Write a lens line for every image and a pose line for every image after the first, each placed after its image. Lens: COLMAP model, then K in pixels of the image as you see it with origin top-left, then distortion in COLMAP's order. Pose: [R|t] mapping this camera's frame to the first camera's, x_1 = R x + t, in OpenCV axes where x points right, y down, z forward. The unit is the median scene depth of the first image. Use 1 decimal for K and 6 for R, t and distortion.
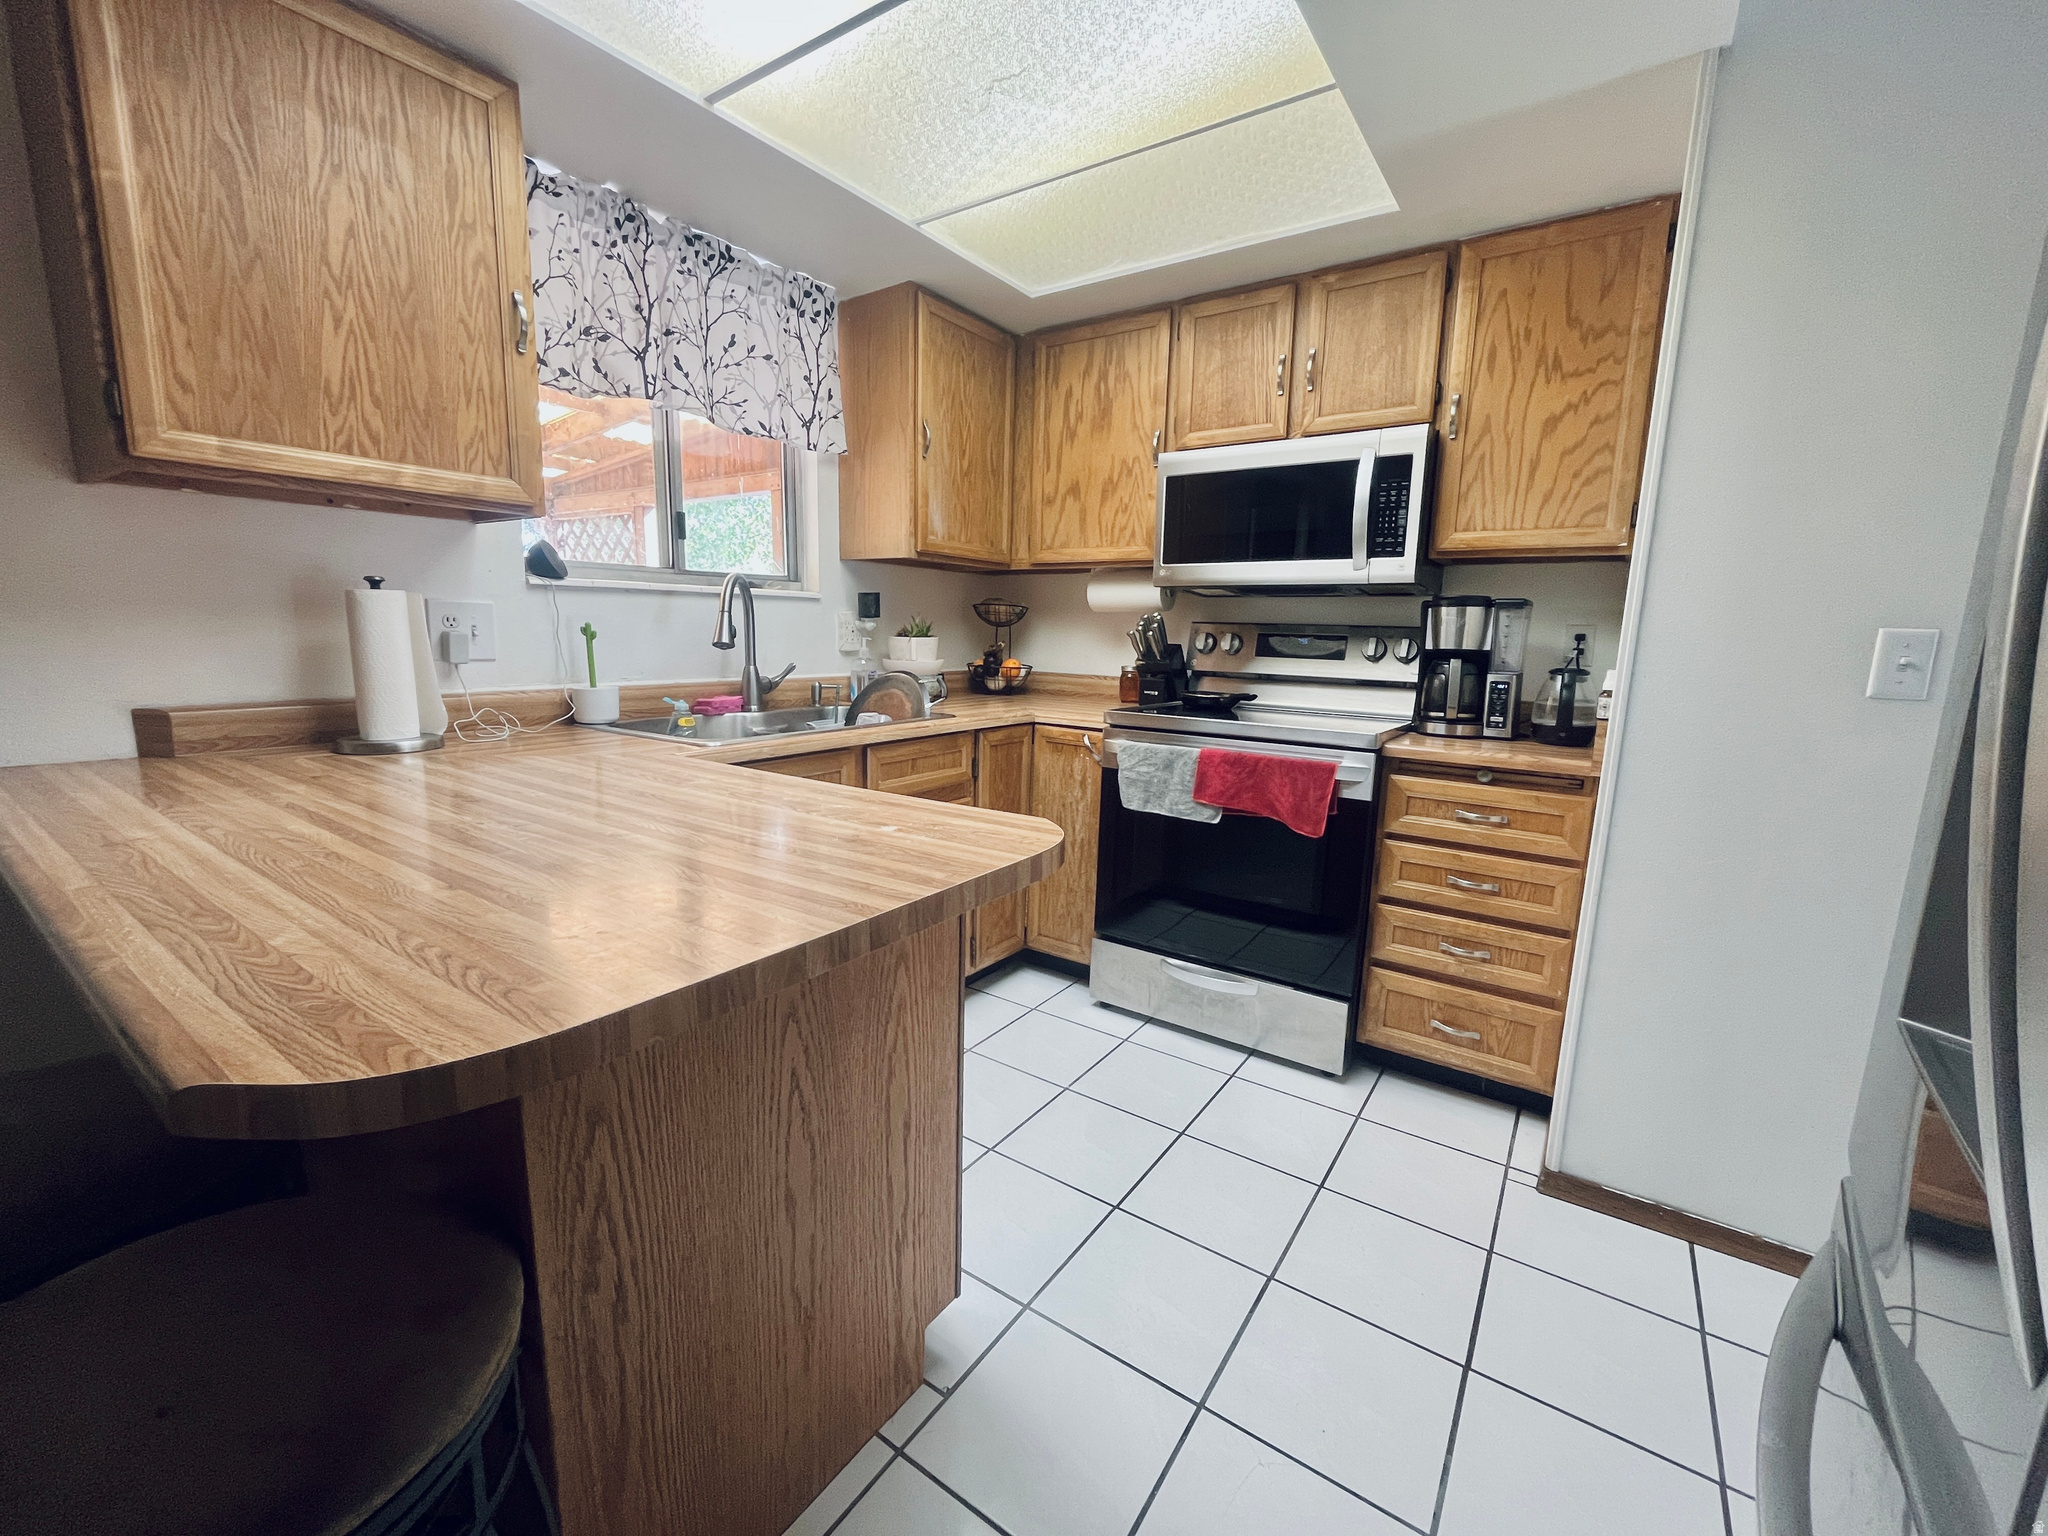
lens RADIAL K [[841.1, 0, 1029.4], [0, 841.1, 767.8], [0, 0, 1]] dist [-0.002342, 0.000004]
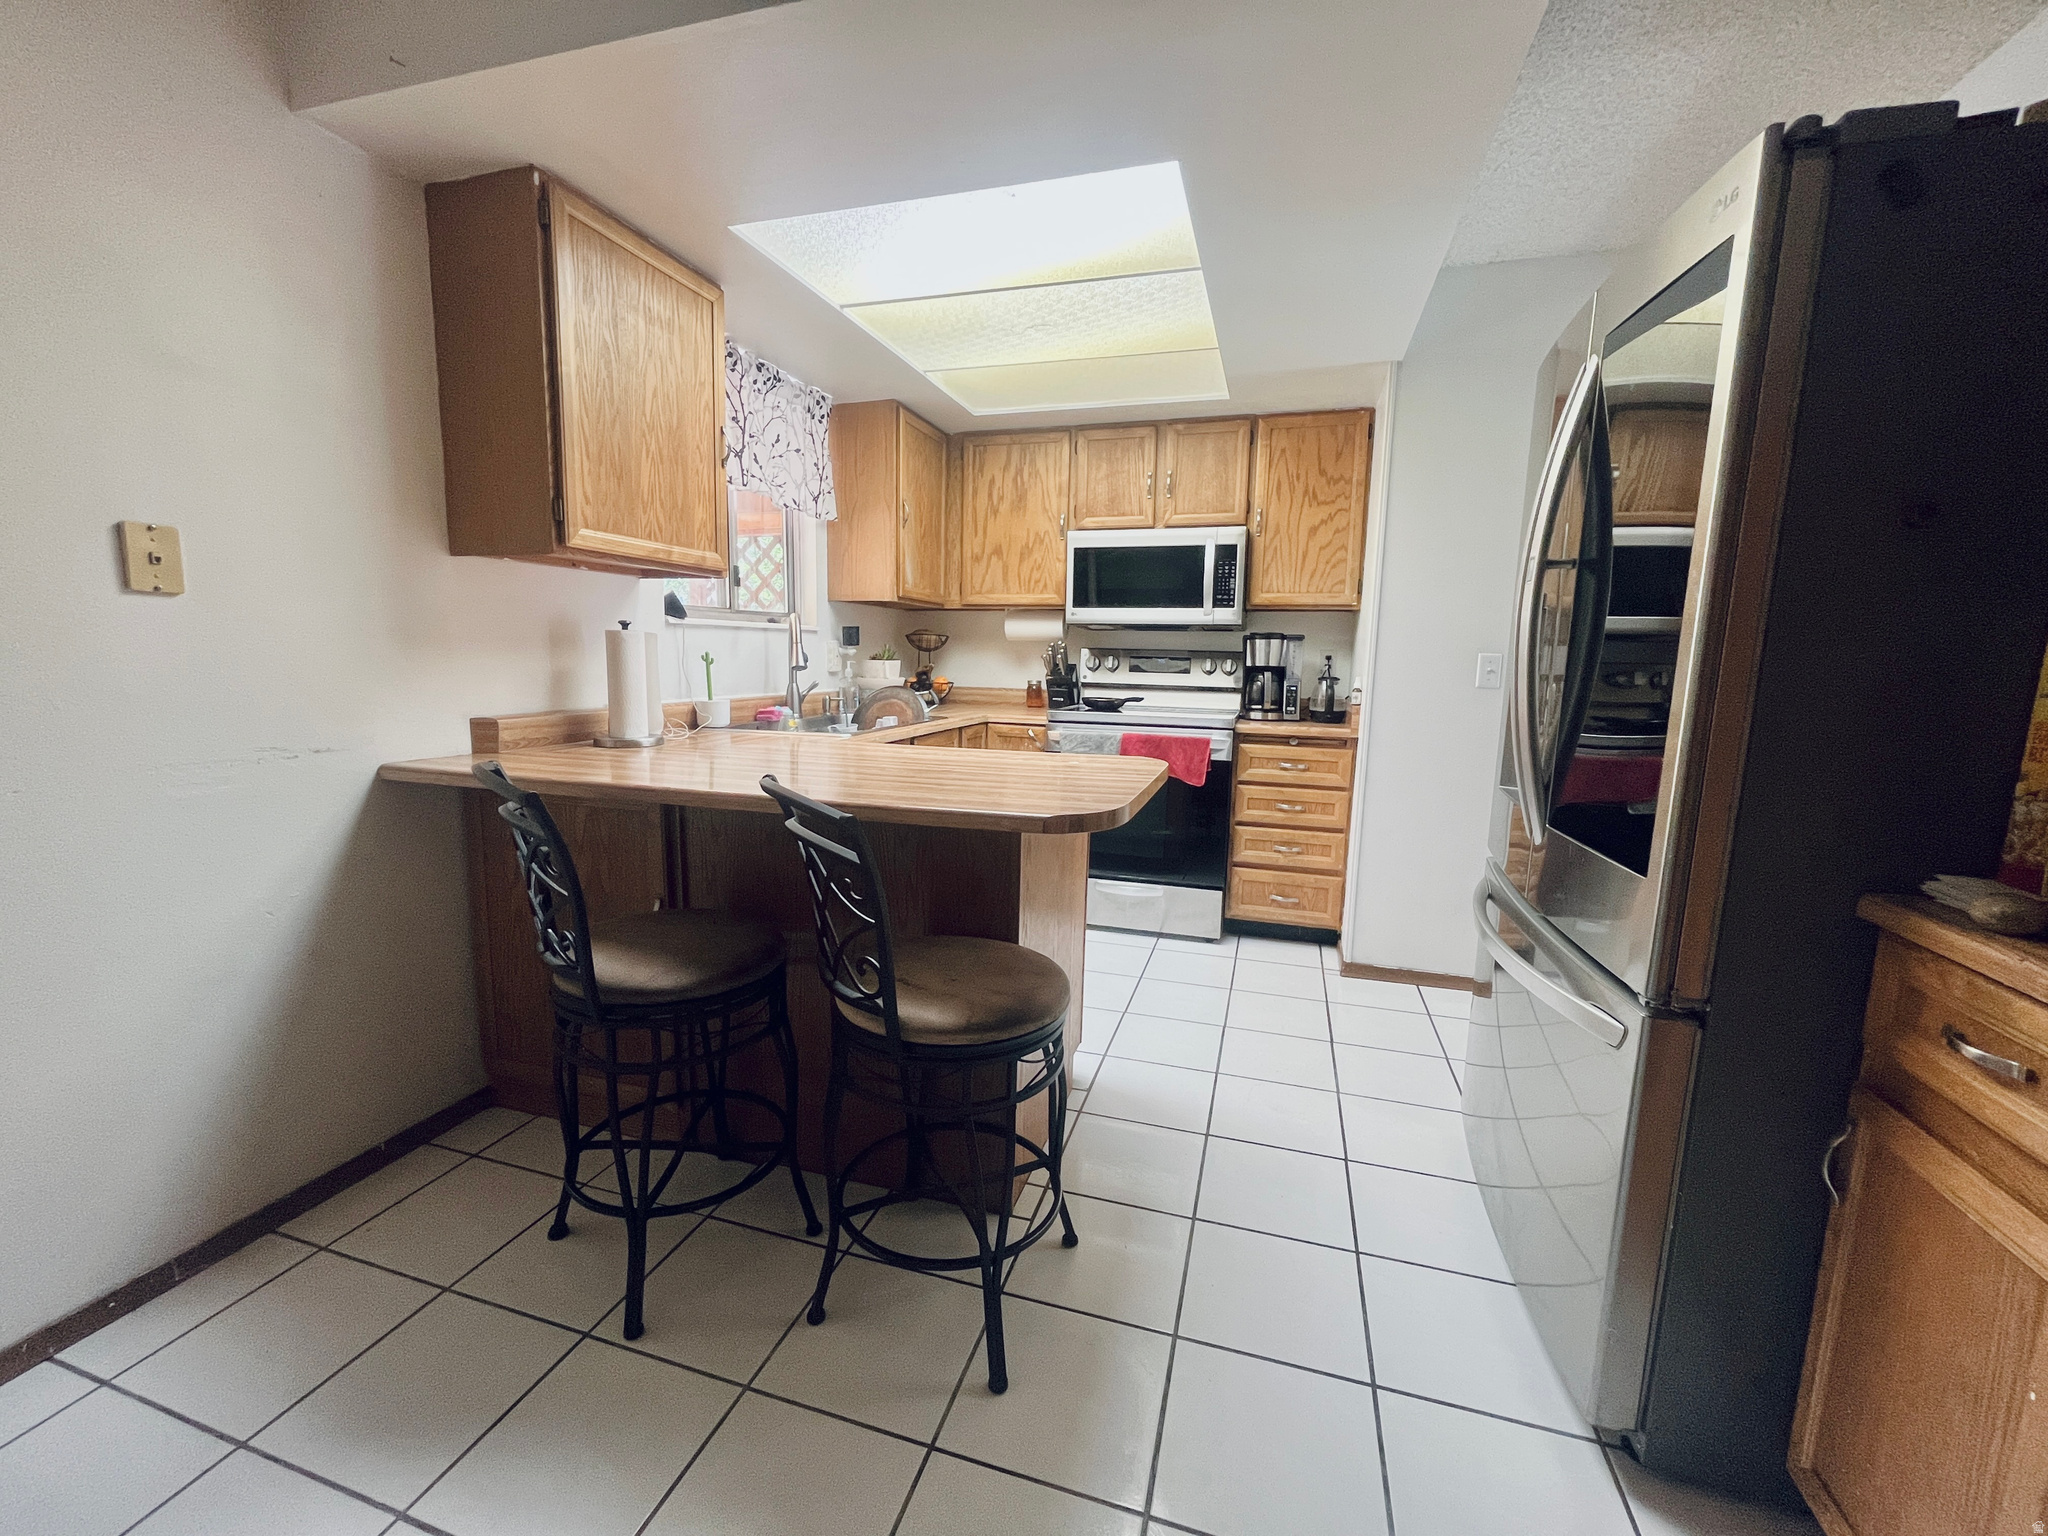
lens RADIAL K [[841.1, 0, 1028.1], [0, 841.1, 768.1], [0, 0, 1]] dist [-0.002342, 0.000004]
pose [[0.951906, -0.046030, 0.302913, -0.418563], [0.052749, 0.998509, -0.014033, 0.052148], [-0.301816, 0.029337, 0.952915, -0.383145]]
